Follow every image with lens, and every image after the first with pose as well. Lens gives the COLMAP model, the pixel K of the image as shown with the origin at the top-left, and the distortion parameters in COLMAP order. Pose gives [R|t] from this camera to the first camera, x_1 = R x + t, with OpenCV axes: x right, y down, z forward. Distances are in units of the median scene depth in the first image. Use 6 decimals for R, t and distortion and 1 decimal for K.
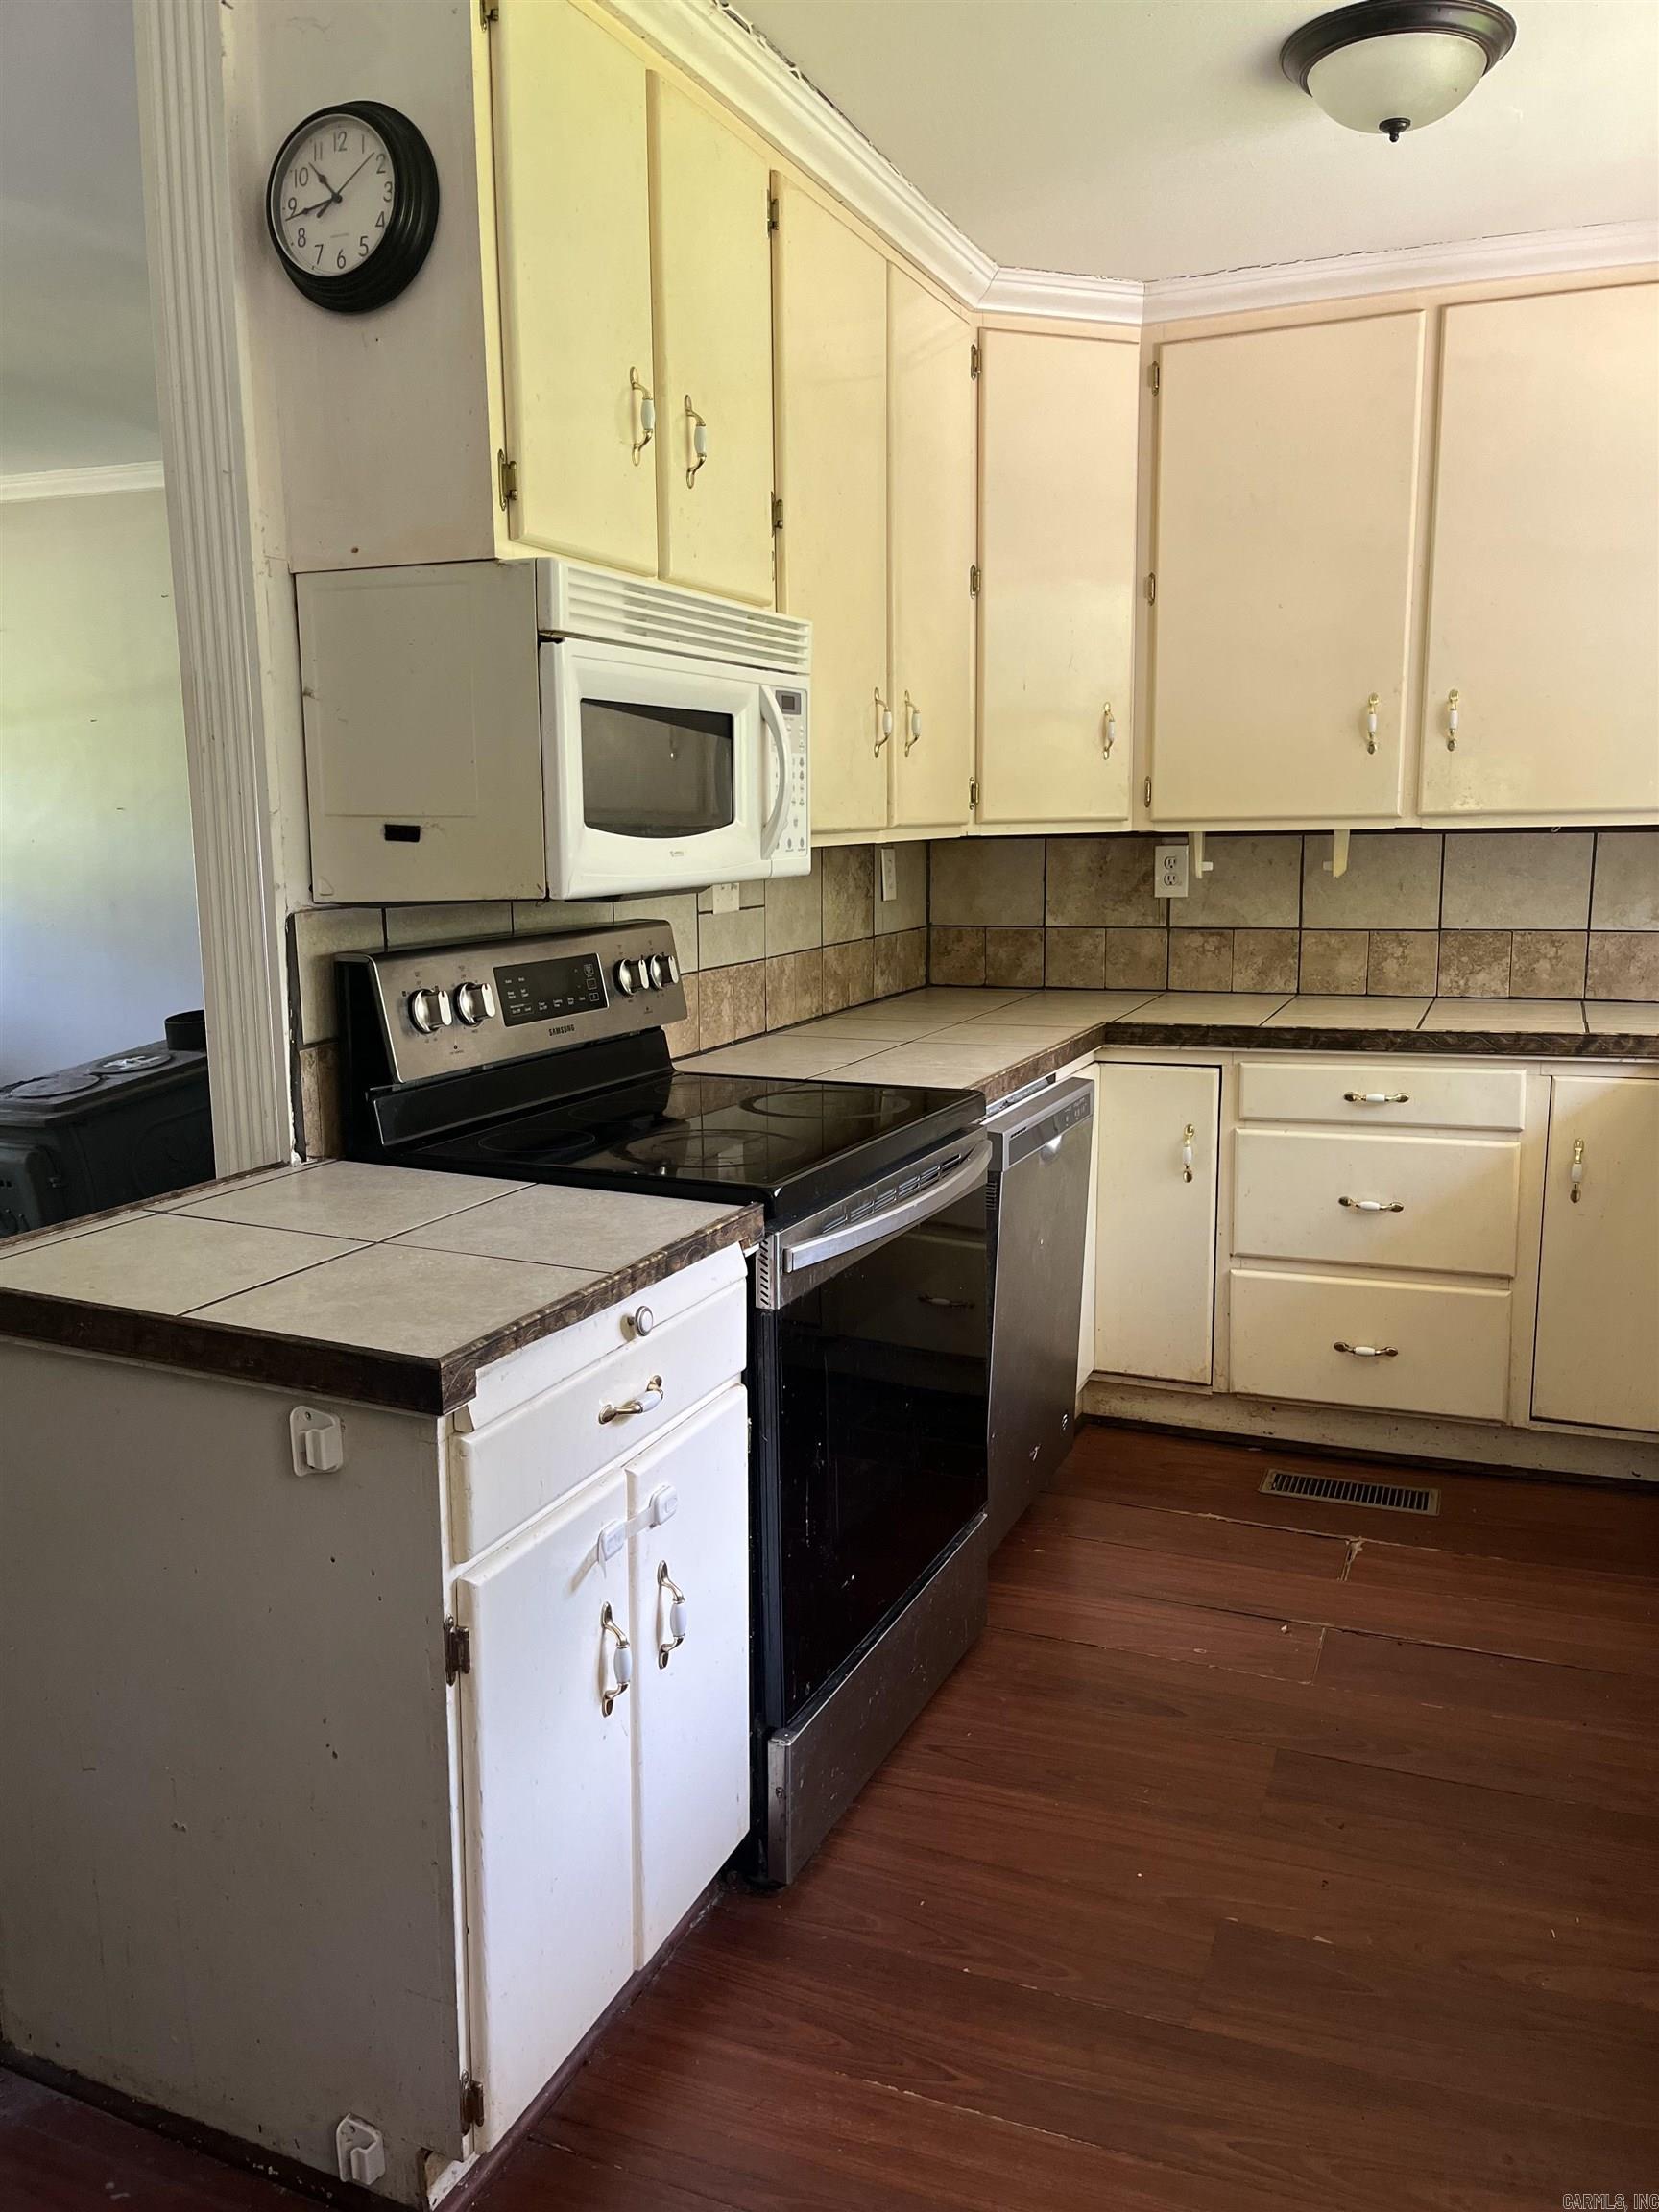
lens RADIAL K [[1668.3, 0, 828.8], [0, 1668.3, 1106.2], [0, 0, 1]] dist [0.062642, -0.088338]
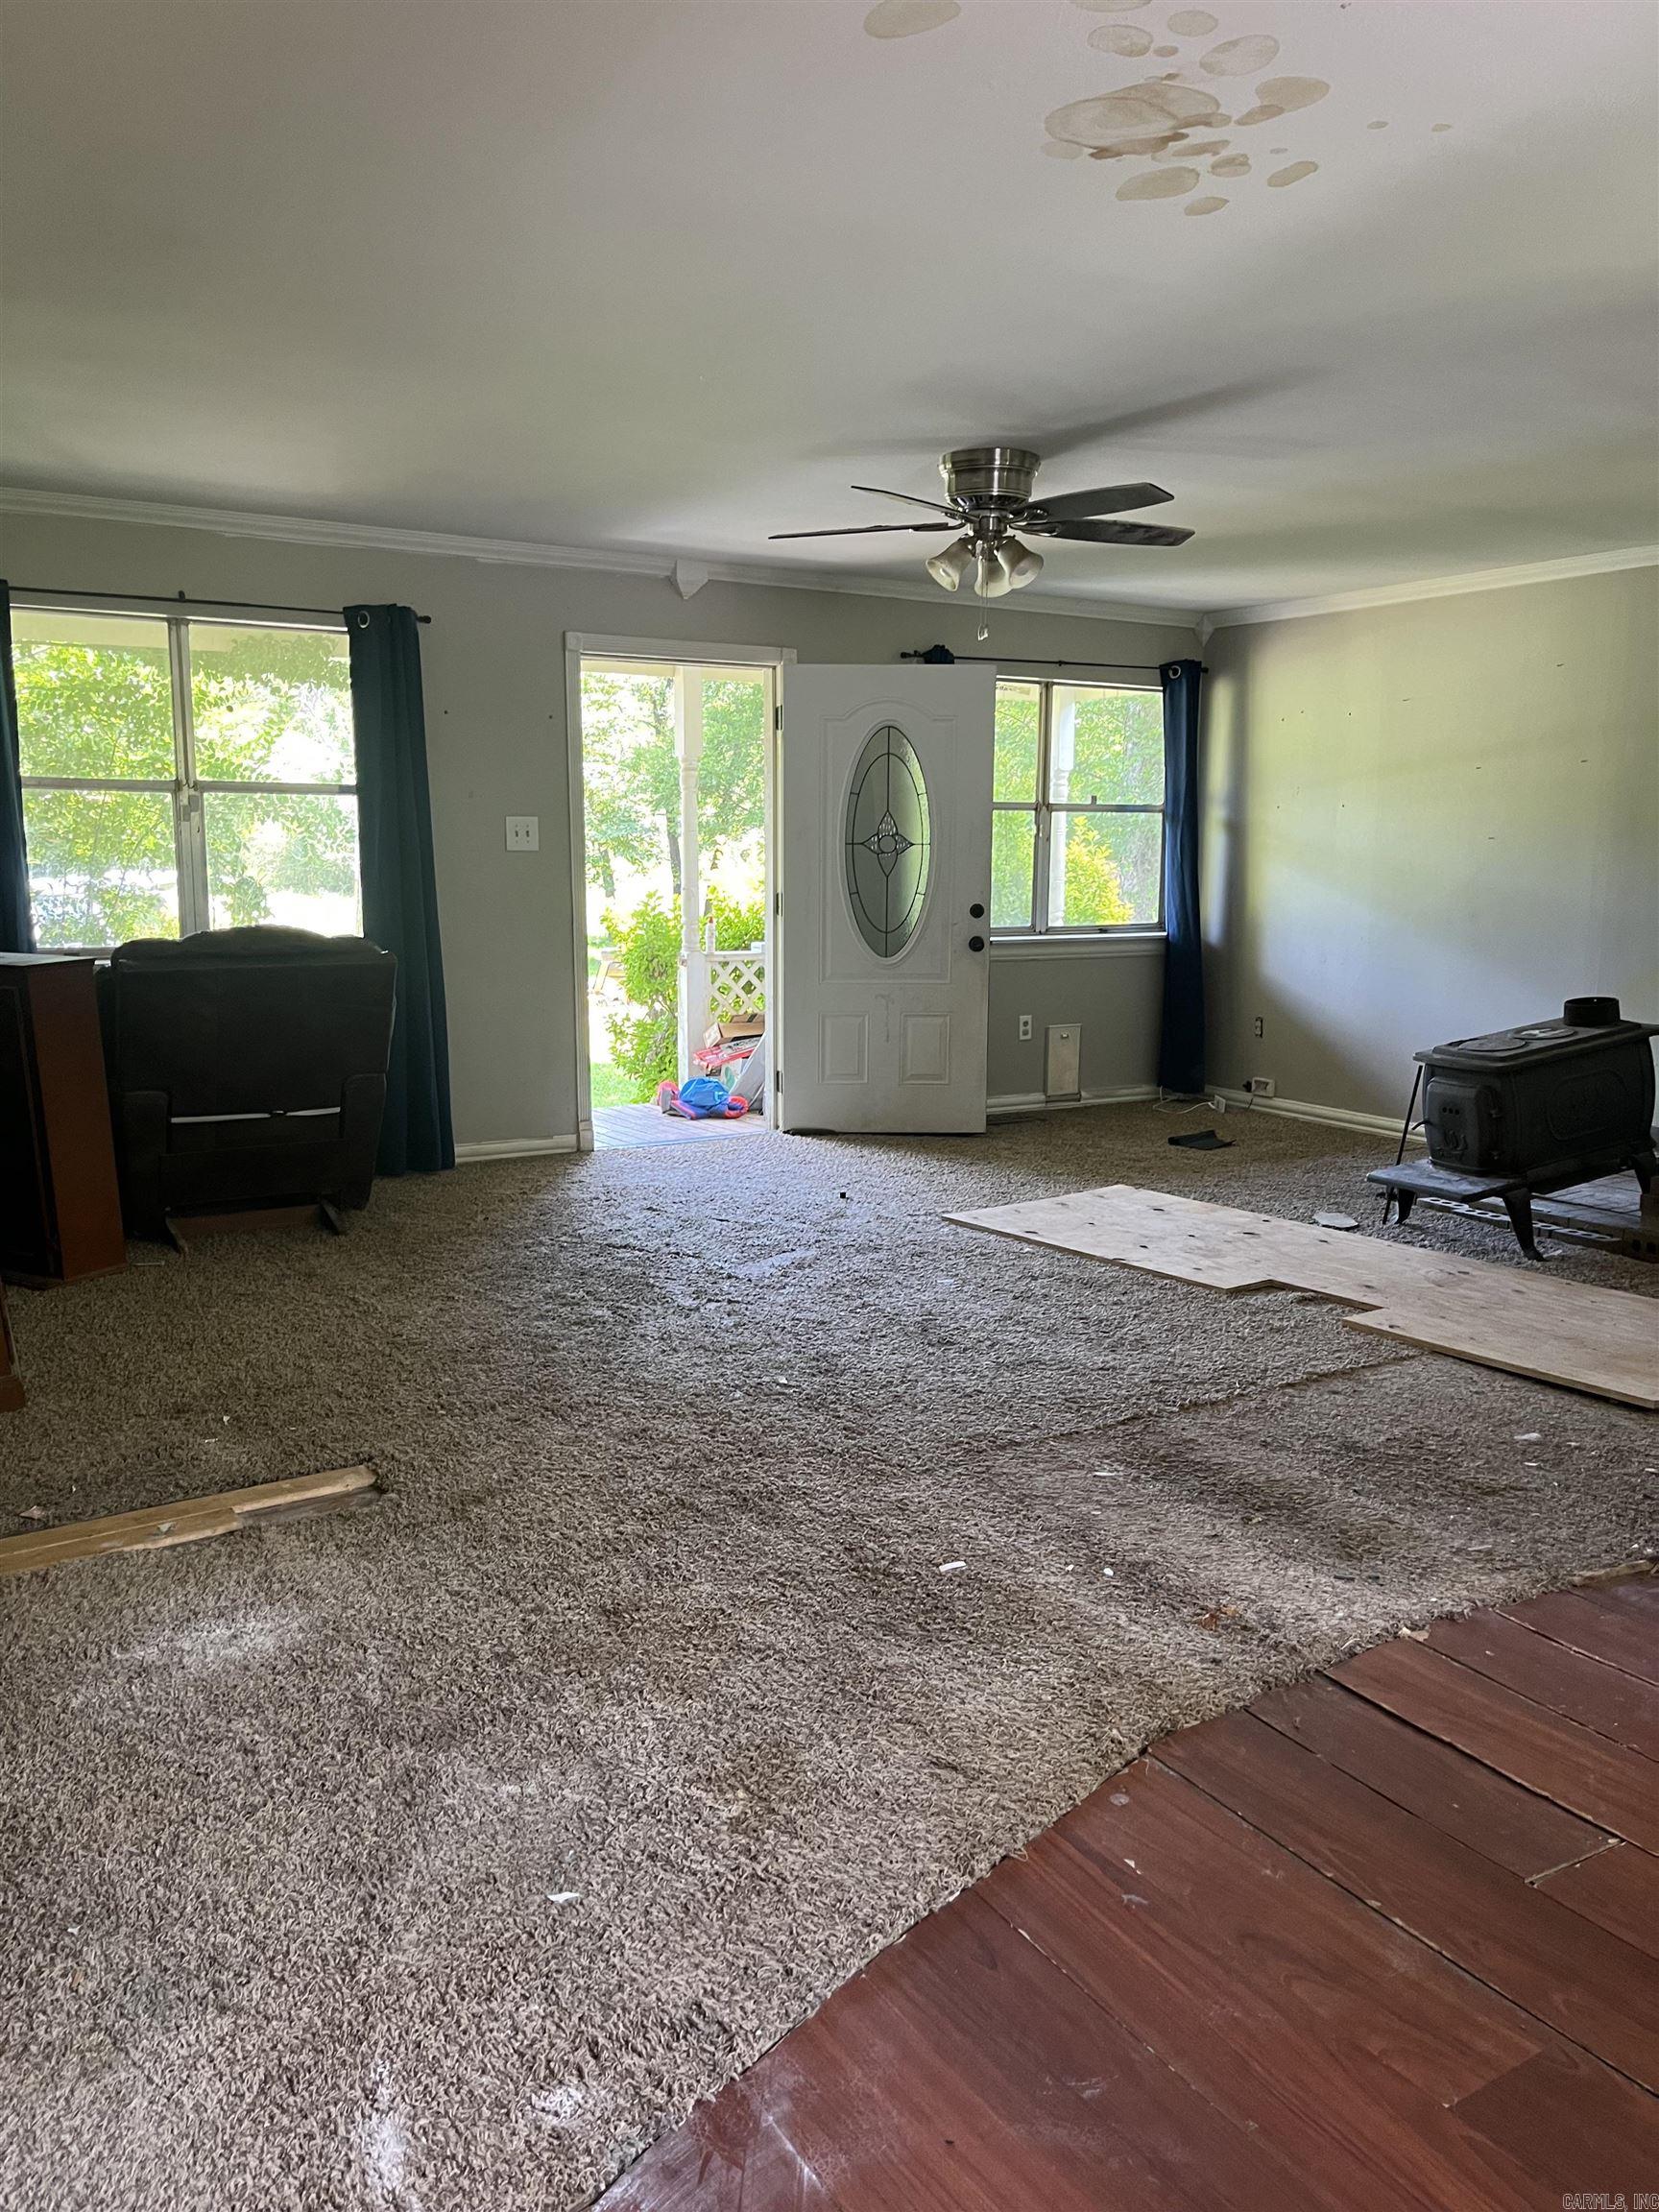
lens RADIAL K [[1668.3, 0, 823.8], [0, 1668.3, 1099.0], [0, 0, 1]] dist [0.062642, -0.088338]
pose [[0.812820, 0.092173, -0.575176, -0.165236], [-0.105650, 0.994353, 0.010044, 0.103491], [0.572854, 0.052603, 0.817968, -0.557483]]
